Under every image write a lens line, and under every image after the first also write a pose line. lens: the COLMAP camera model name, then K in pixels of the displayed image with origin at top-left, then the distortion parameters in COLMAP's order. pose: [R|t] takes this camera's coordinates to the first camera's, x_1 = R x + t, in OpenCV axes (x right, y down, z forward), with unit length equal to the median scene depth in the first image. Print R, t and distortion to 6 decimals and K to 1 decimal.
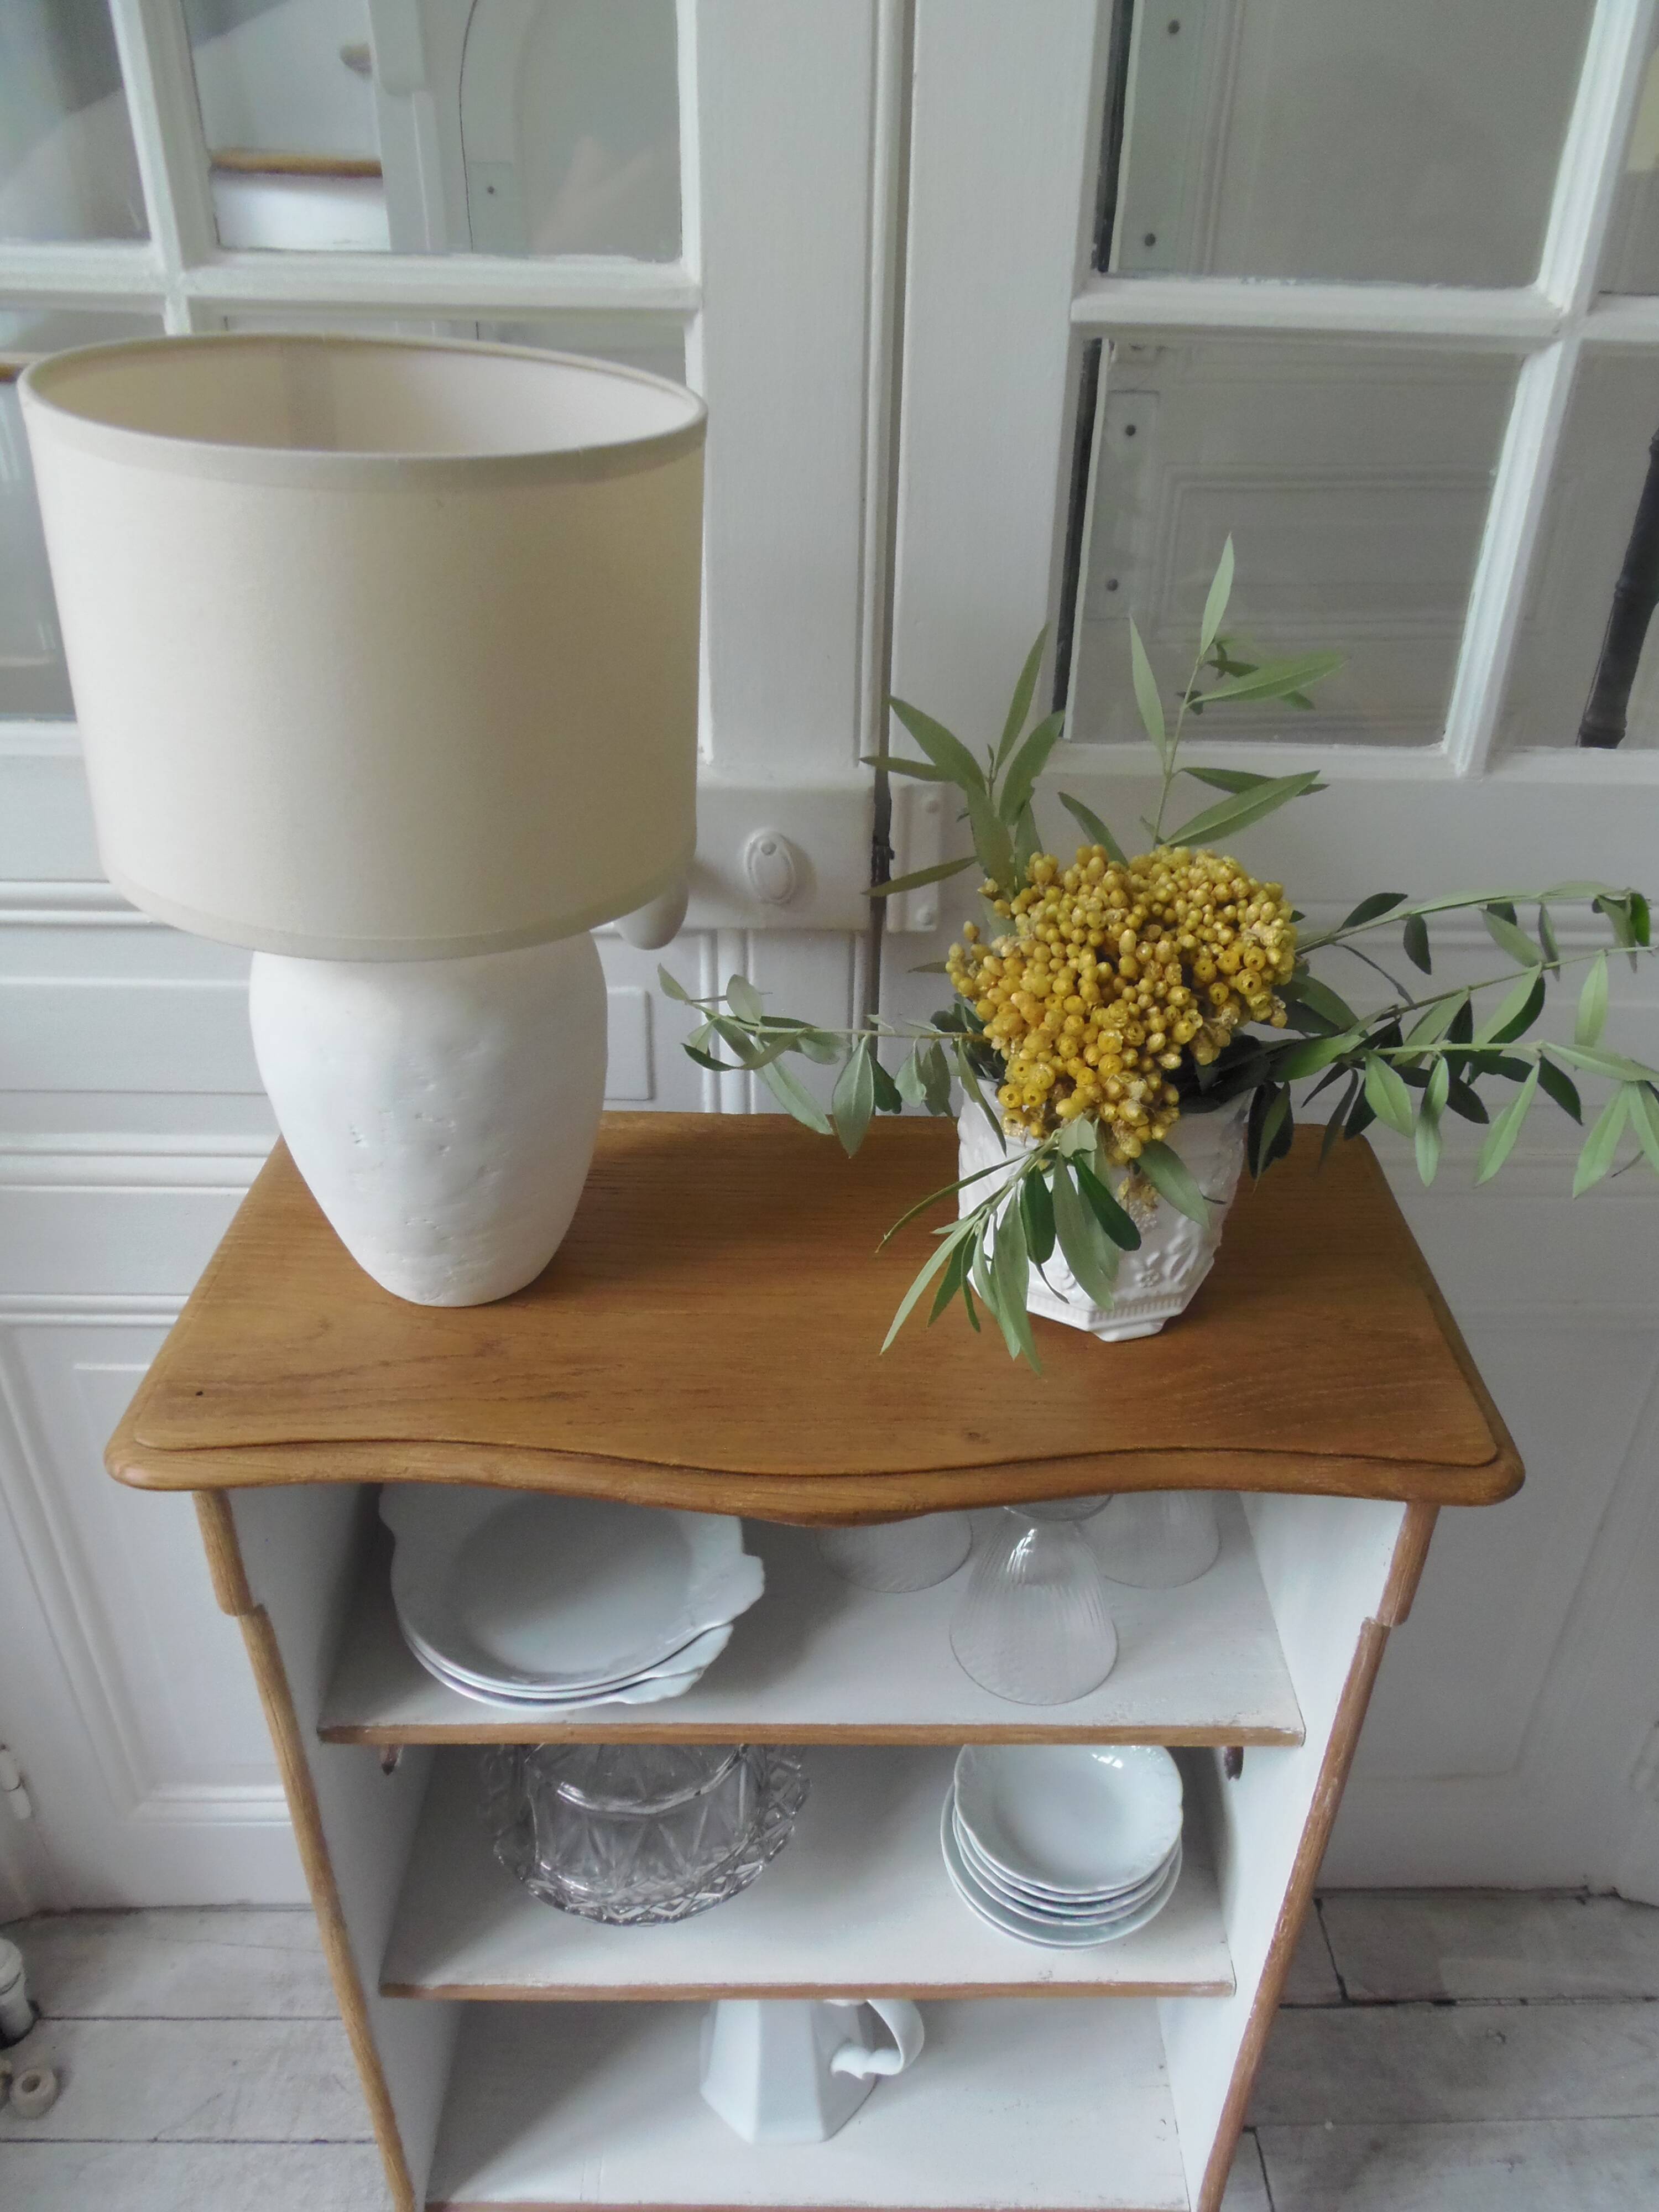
lens RADIAL K [[1617.4, 0, 868.2], [0, 1617.4, 1117.3], [0, 0, 1]] dist [-0.012730, -0.008388]
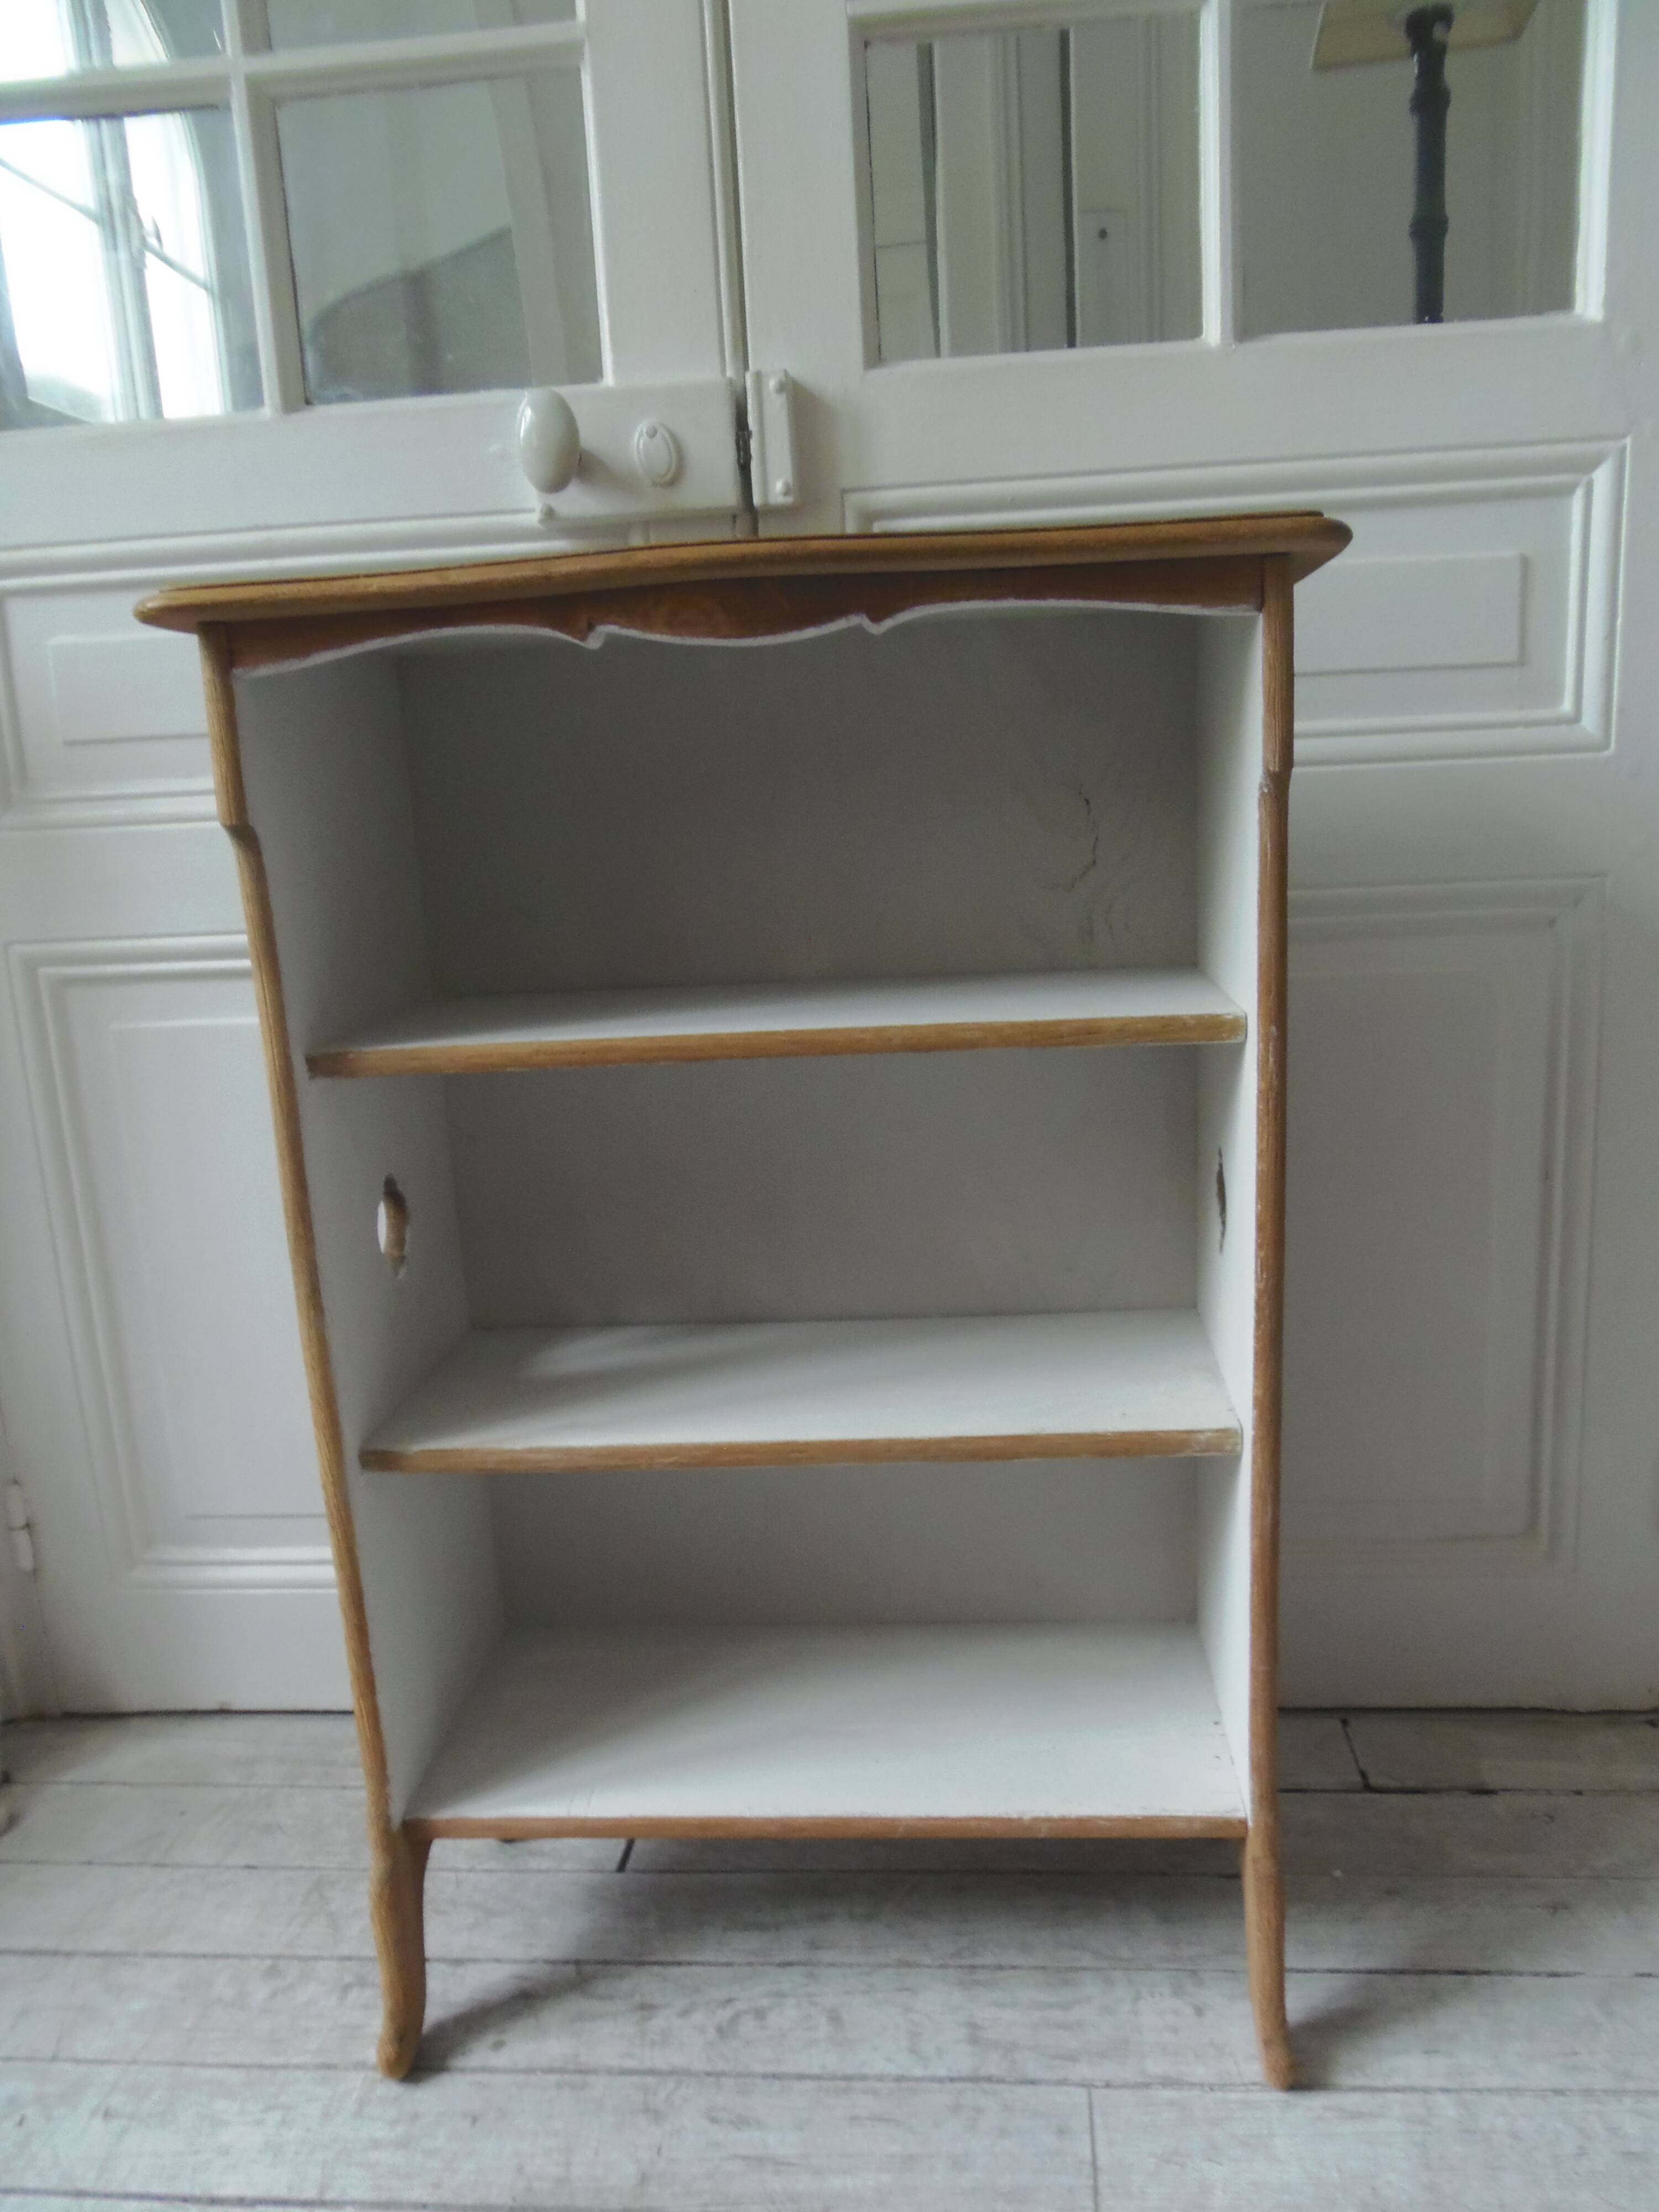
lens RADIAL K [[1611.0, 0, 863.1], [0, 1611.0, 1139.5], [0, 0, 1]] dist [-0.009978, -0.016751]
pose [[0.990538, -0.050434, -0.127633, 0.213786], [0.006894, 0.947137, -0.320754, 0.694263], [0.137063, 0.316840, 0.938524, 0.018288]]
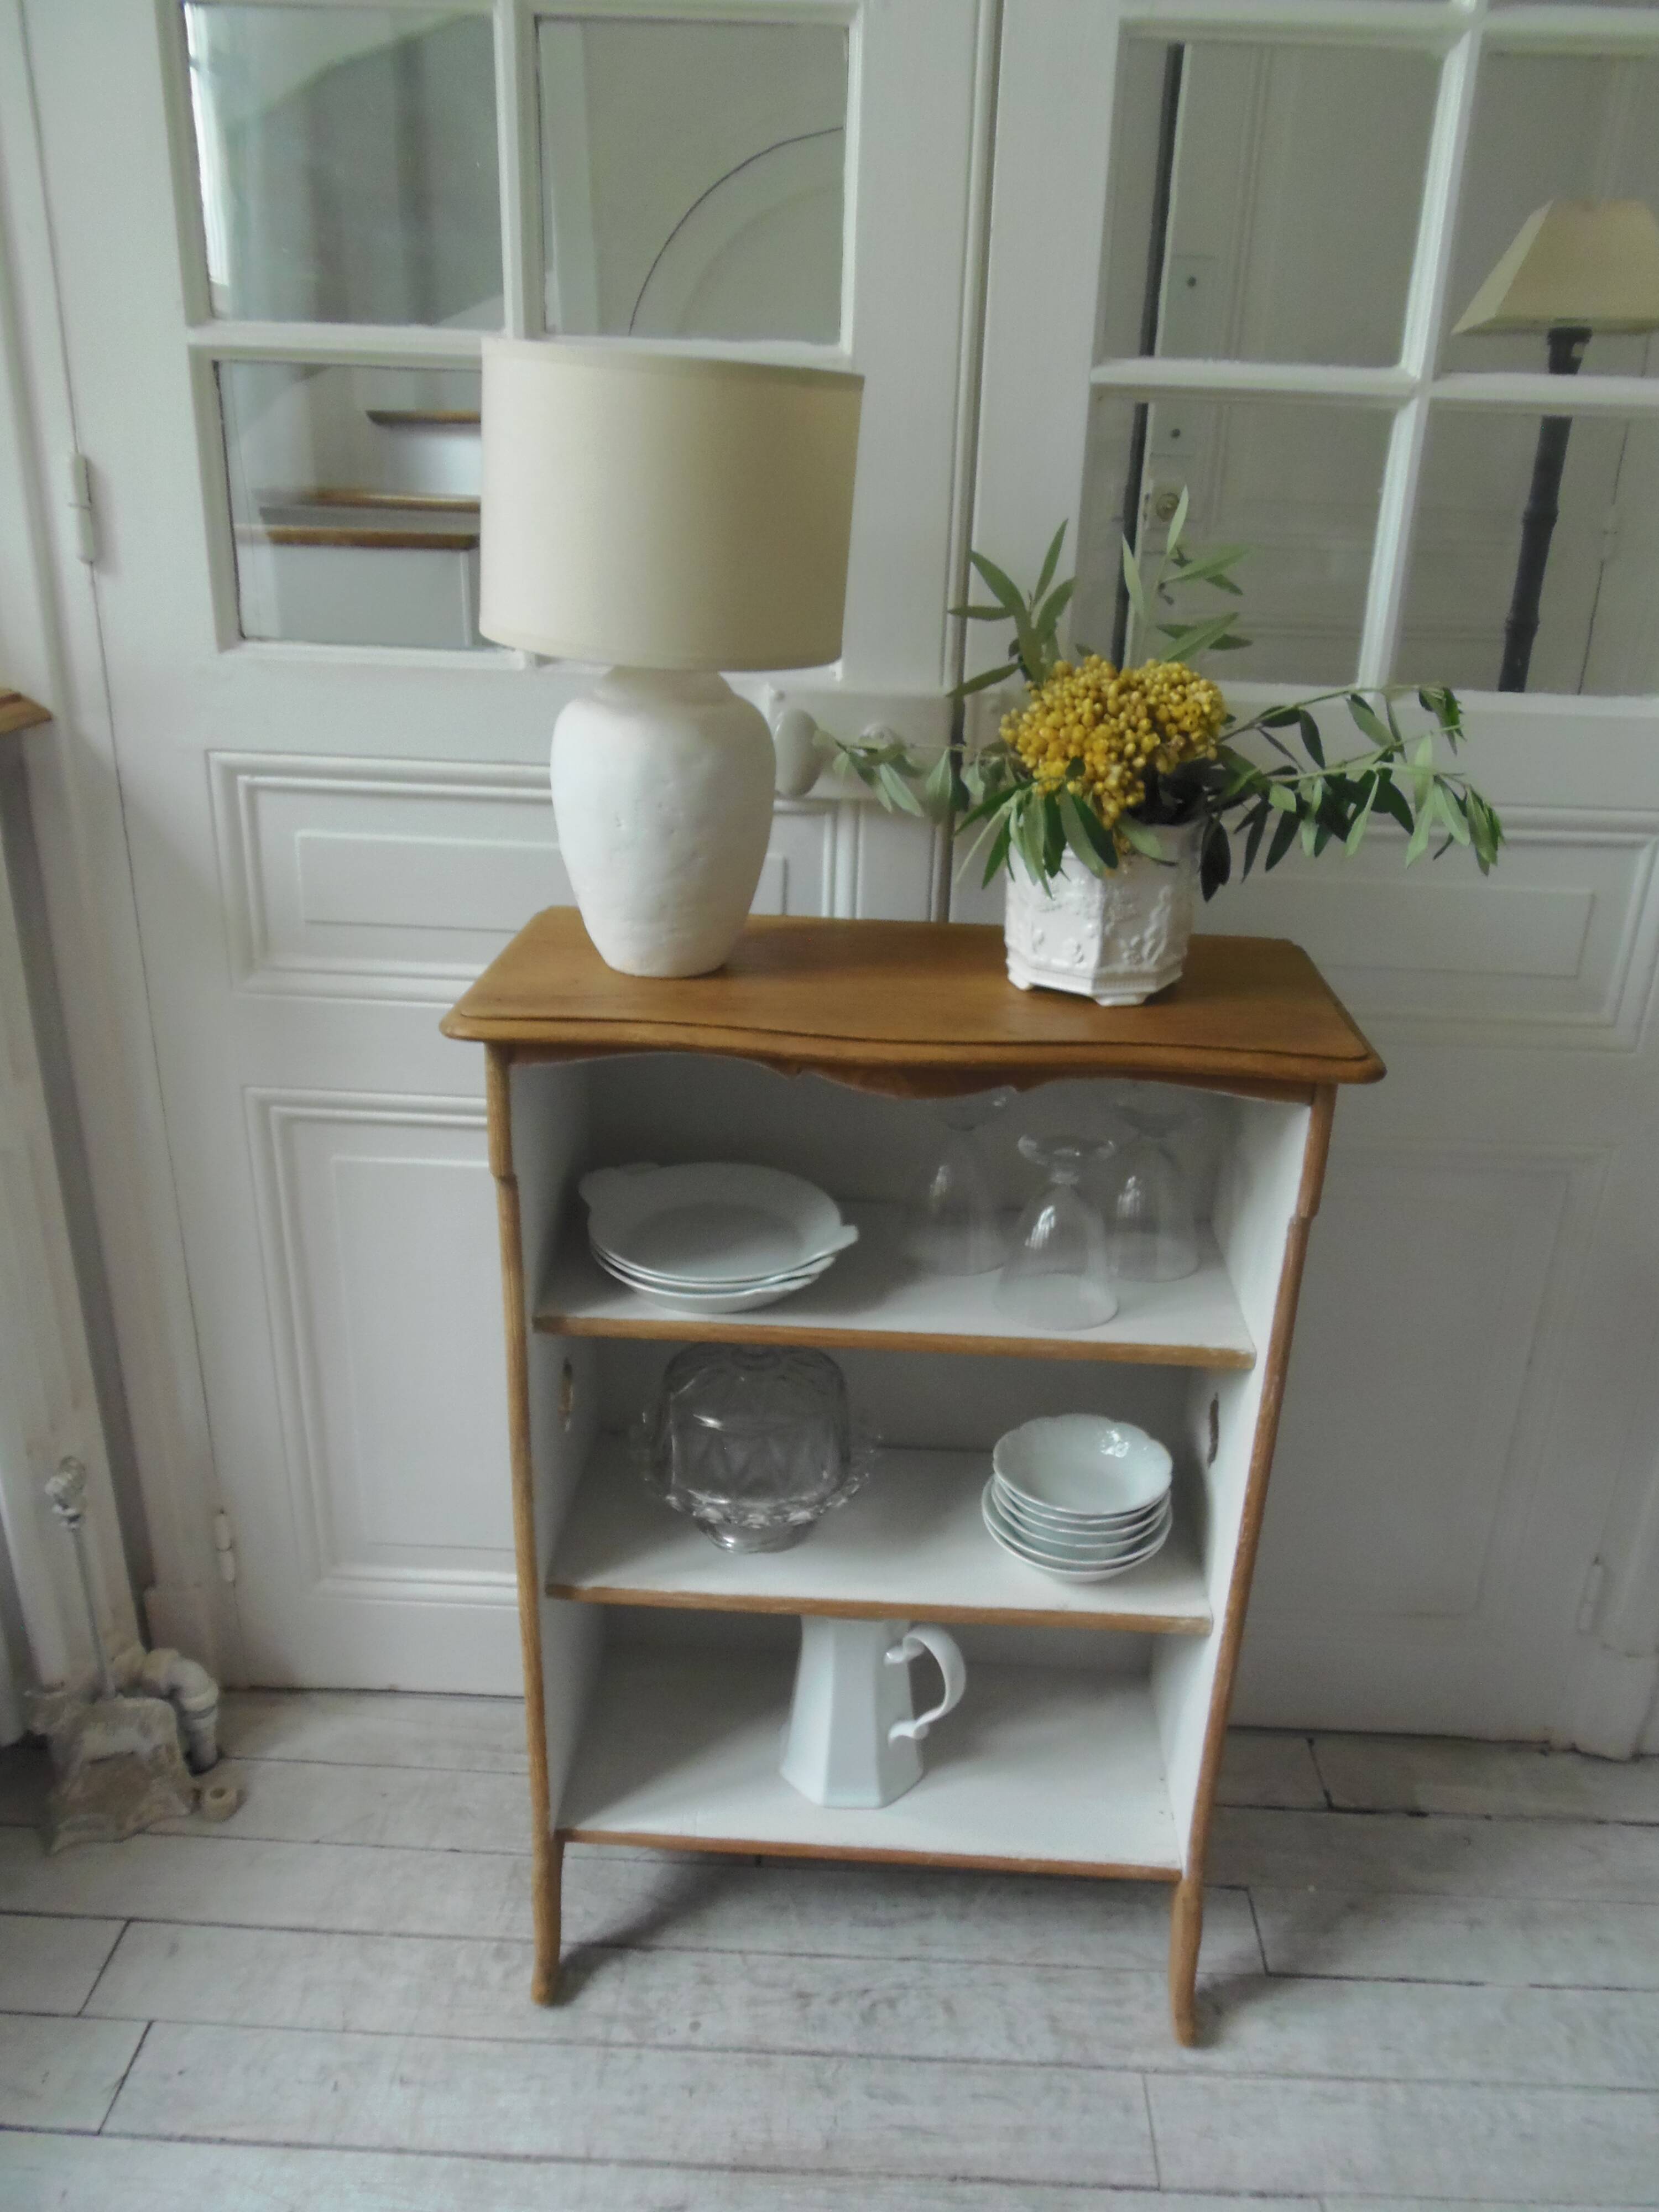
lens RADIAL K [[1611.0, 0, 849.0], [0, 1611.0, 1108.2], [0, 0, 1]] dist [-0.009978, -0.016751]
pose [[0.998246, 0.028748, -0.051761, -0.003744], [-0.036853, 0.985911, -0.163162, 0.360403], [0.046341, 0.164783, 0.985241, -0.326916]]
